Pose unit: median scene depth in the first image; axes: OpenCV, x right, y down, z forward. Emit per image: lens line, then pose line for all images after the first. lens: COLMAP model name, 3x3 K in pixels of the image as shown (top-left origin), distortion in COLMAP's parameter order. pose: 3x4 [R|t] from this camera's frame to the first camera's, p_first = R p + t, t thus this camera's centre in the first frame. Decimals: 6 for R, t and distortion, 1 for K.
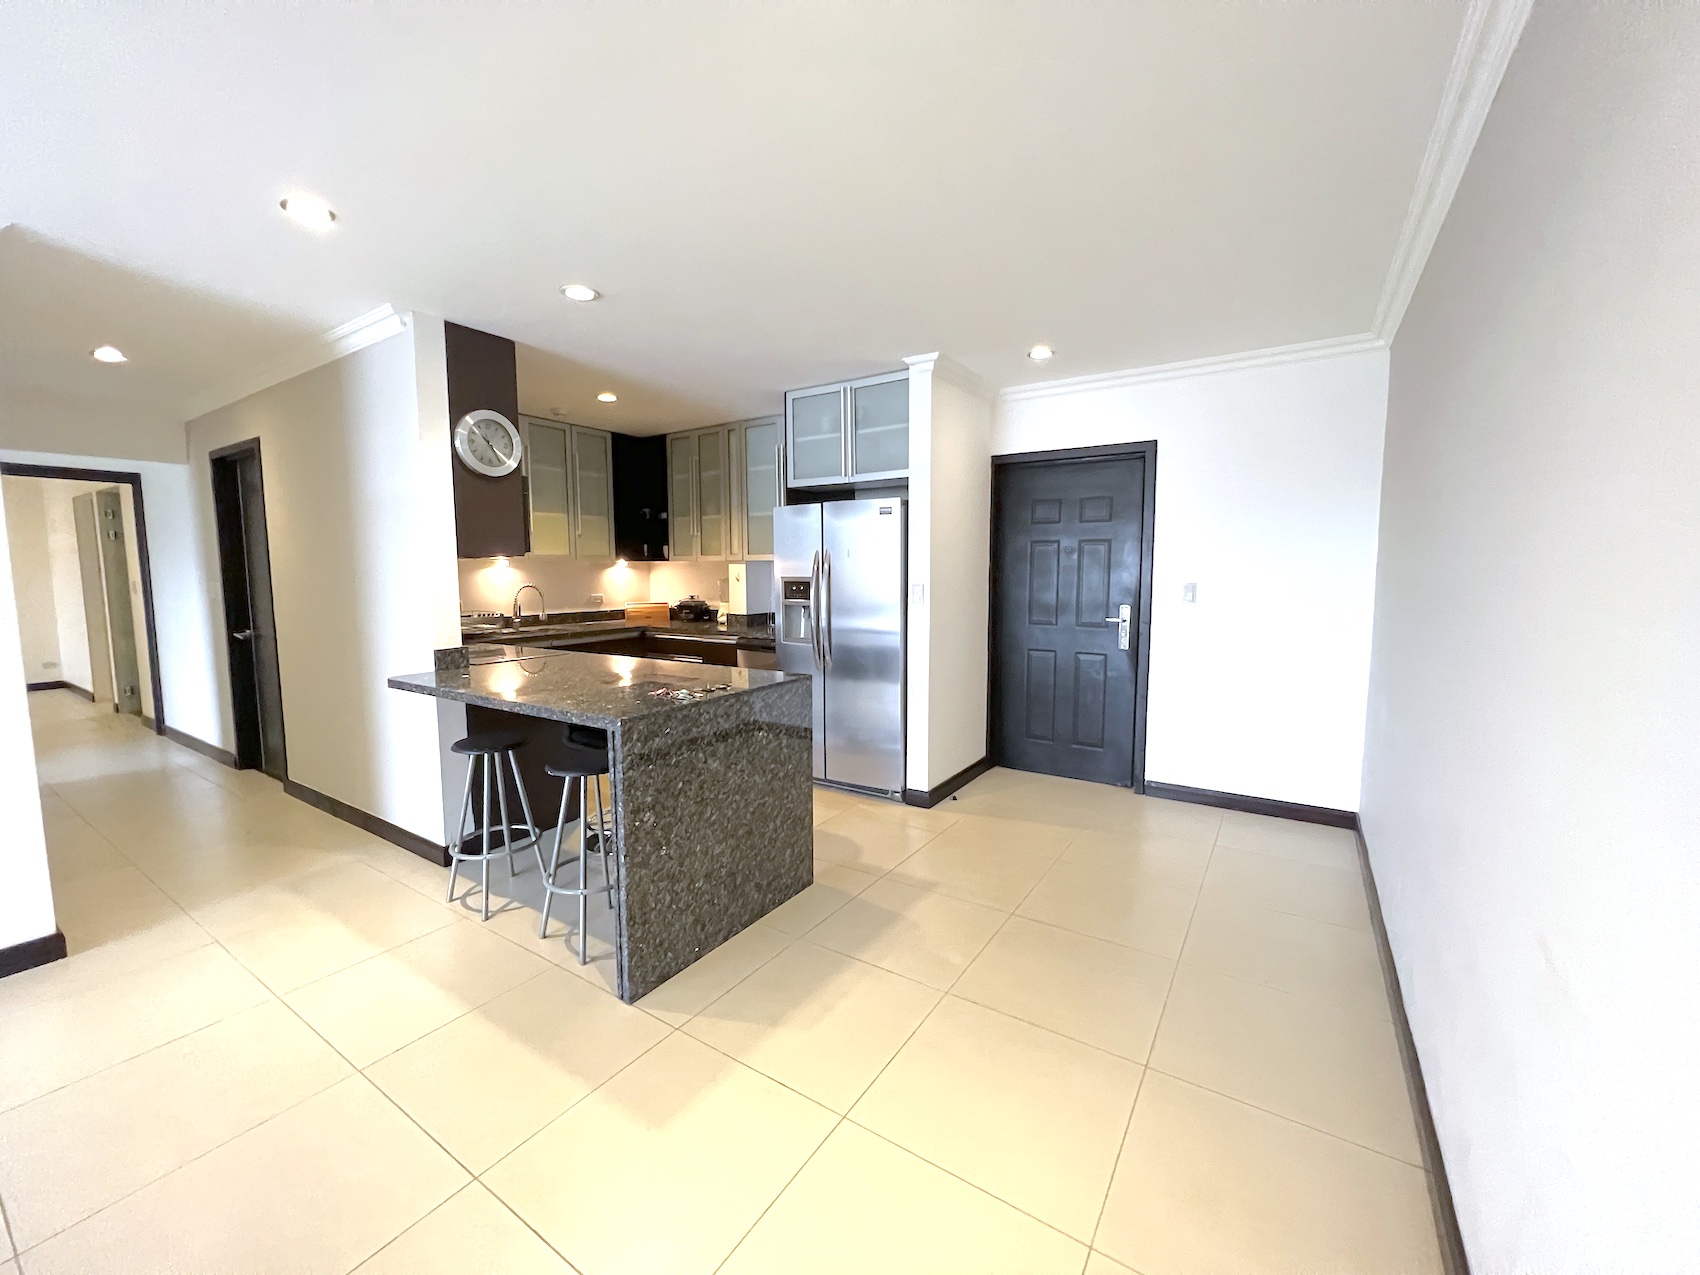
lens RADIAL K [[681.2, 0, 838.7], [0, 681.2, 633.9], [0, 0, 1]] dist [0.001839, 0.000062]
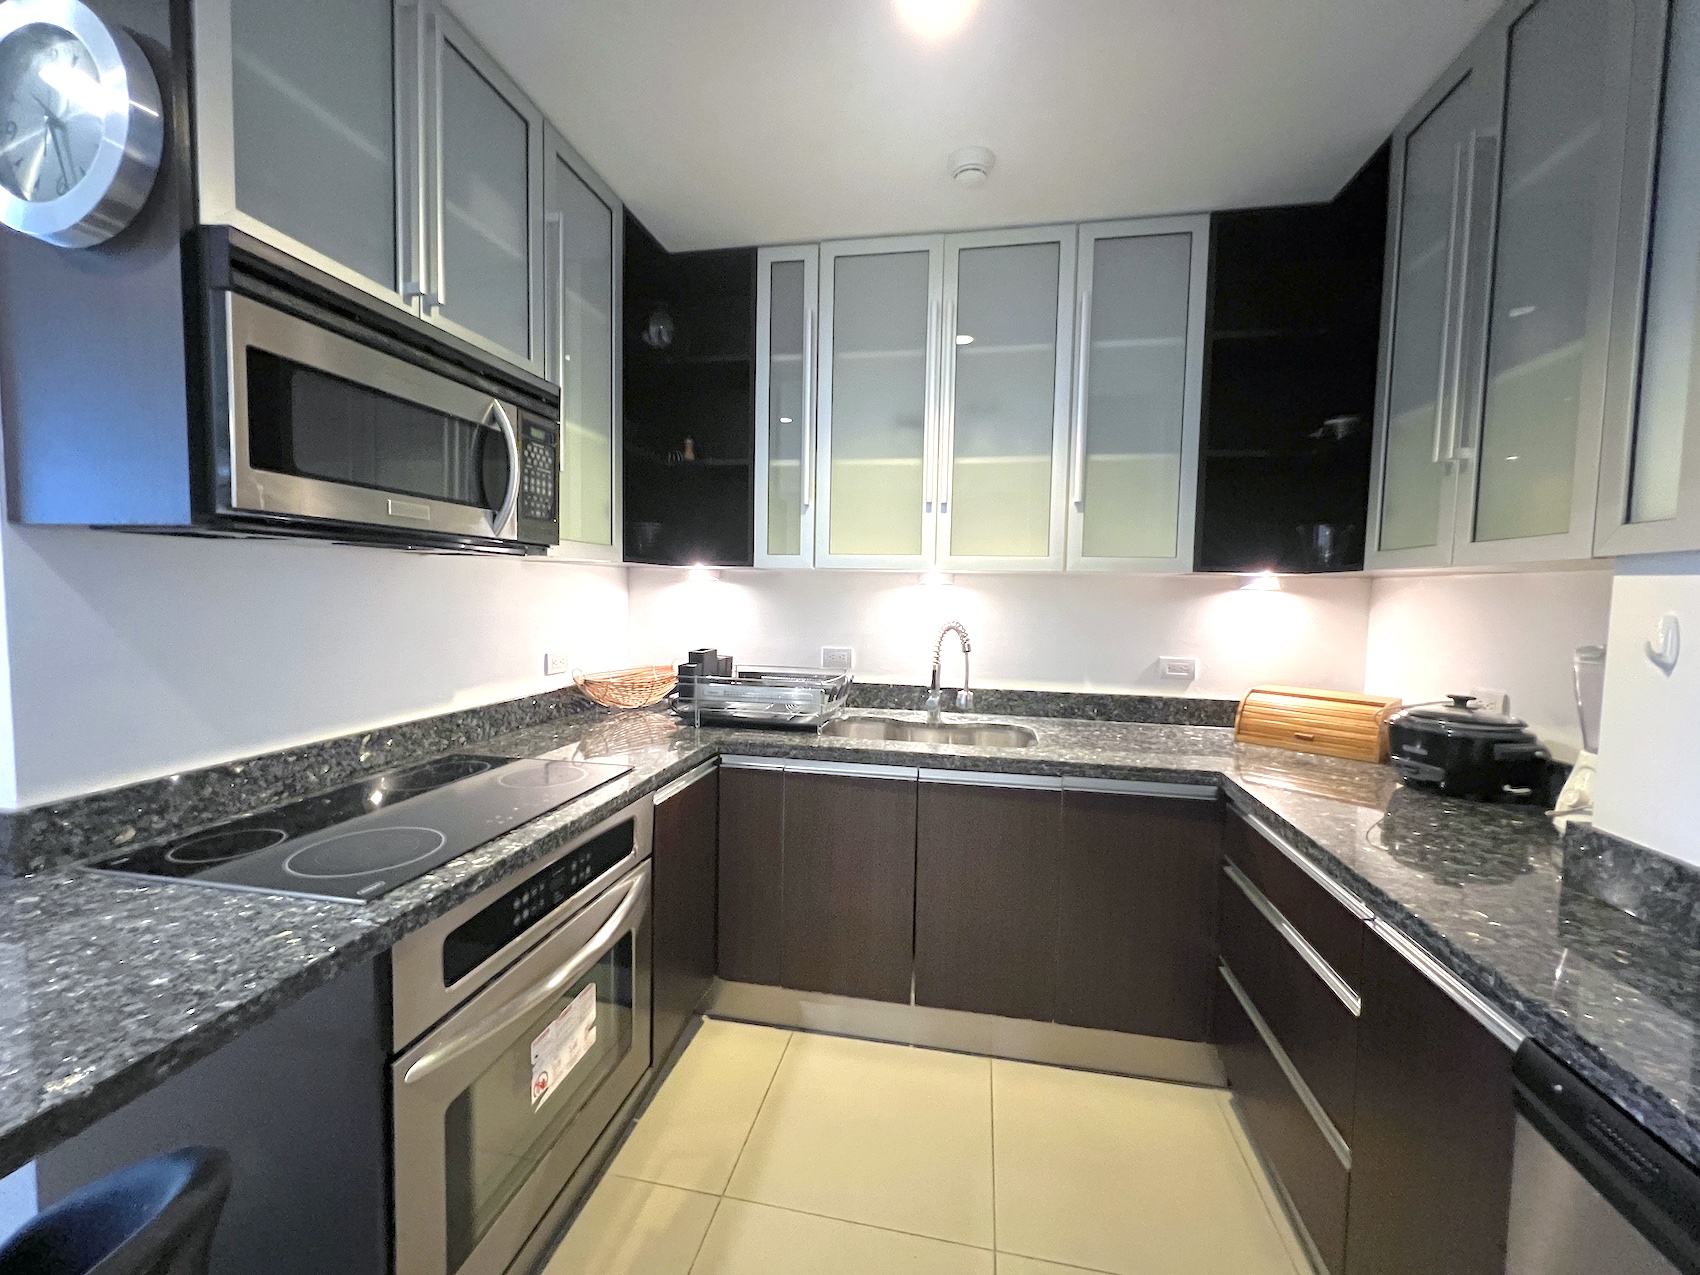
lens RADIAL K [[681.2, 0, 843.8], [0, 681.2, 628.0], [0, 0, 1]] dist [0.001839, 0.000062]
pose [[0.386004, 0.062817, -0.920356, -0.065345], [-0.109144, 0.993781, 0.022053, -0.067683], [0.916018, 0.091938, 0.390459, 0.718846]]
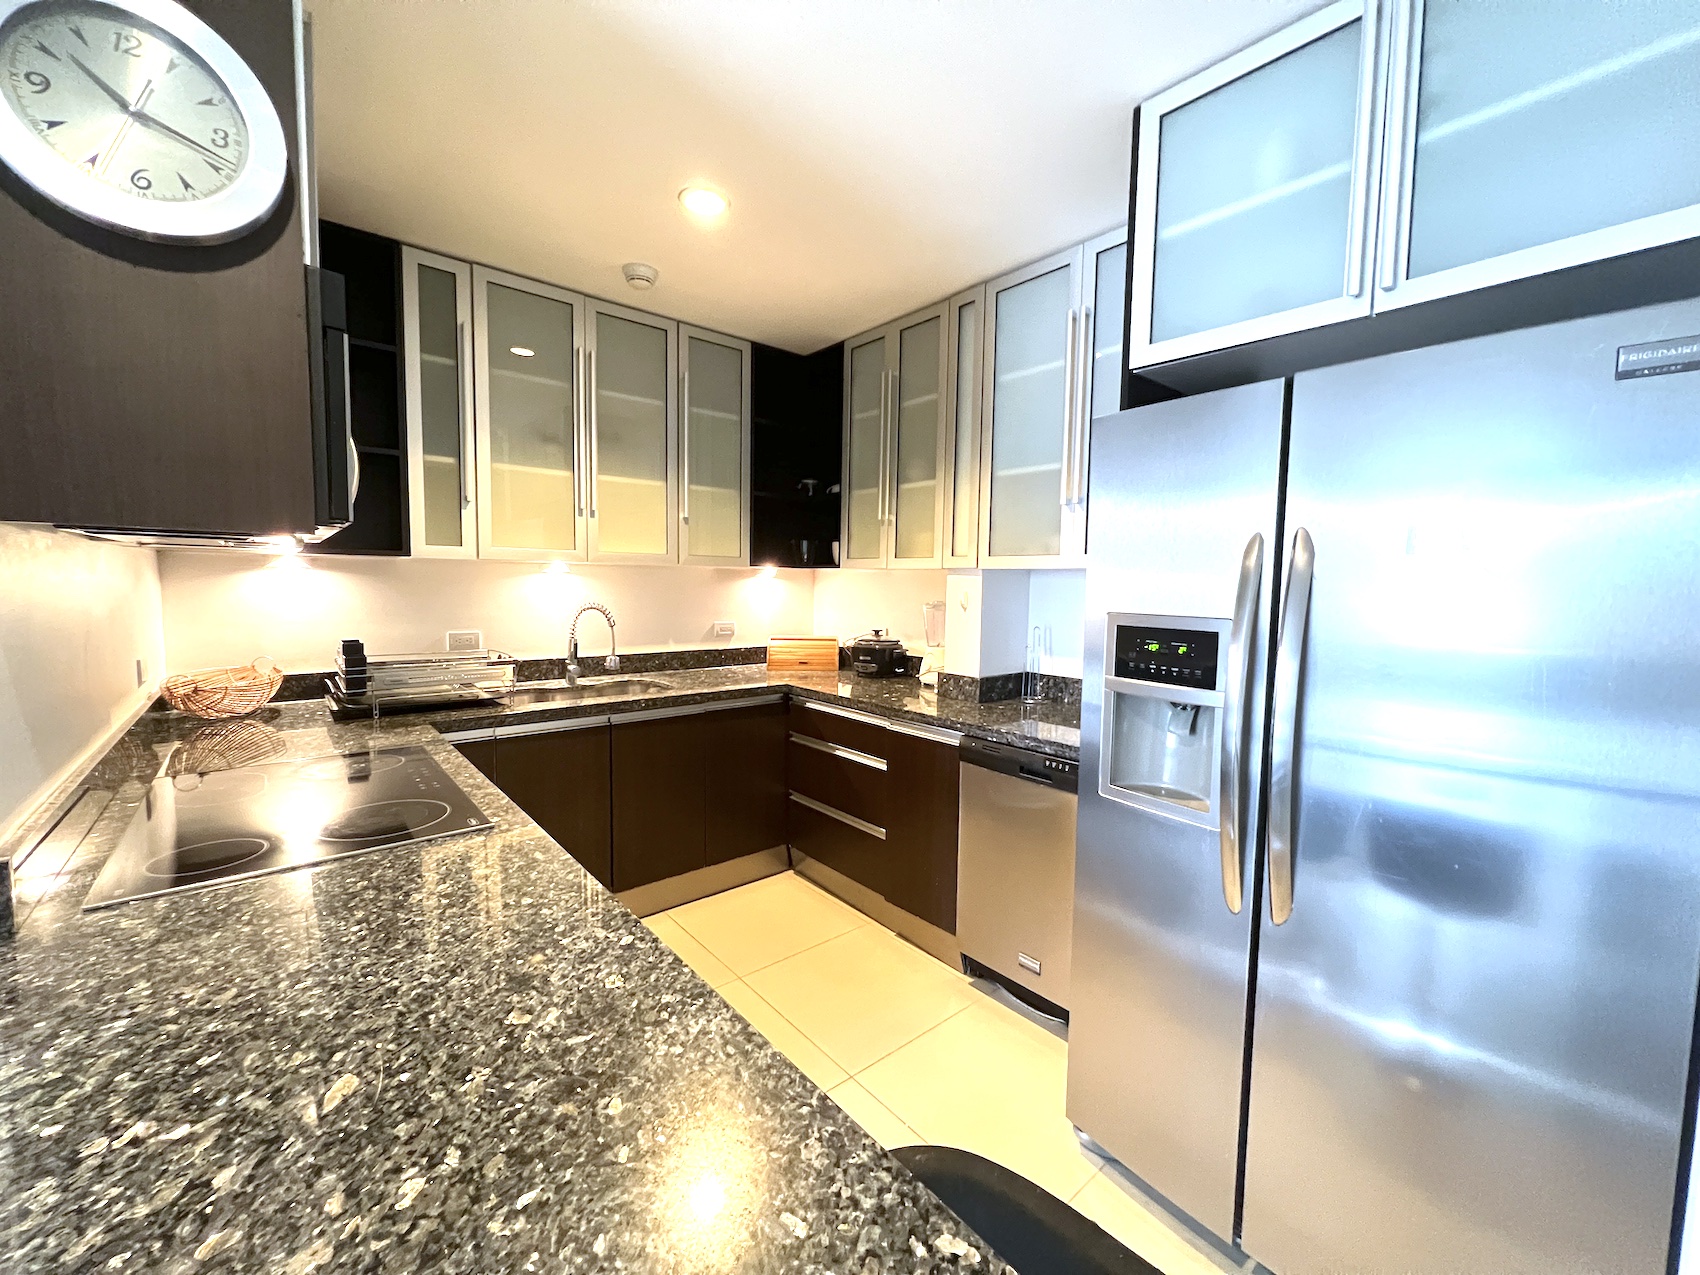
lens RADIAL K [[679.7, 0, 840.7], [0, 679.7, 626.4], [0, 0, 1]] dist [0.000753, -0.000103]
pose [[0.958774, 0.039266, -0.281443, -0.092888], [-0.047788, 0.998582, -0.023477, -0.048277], [0.280122, 0.035959, 0.959291, 0.488900]]
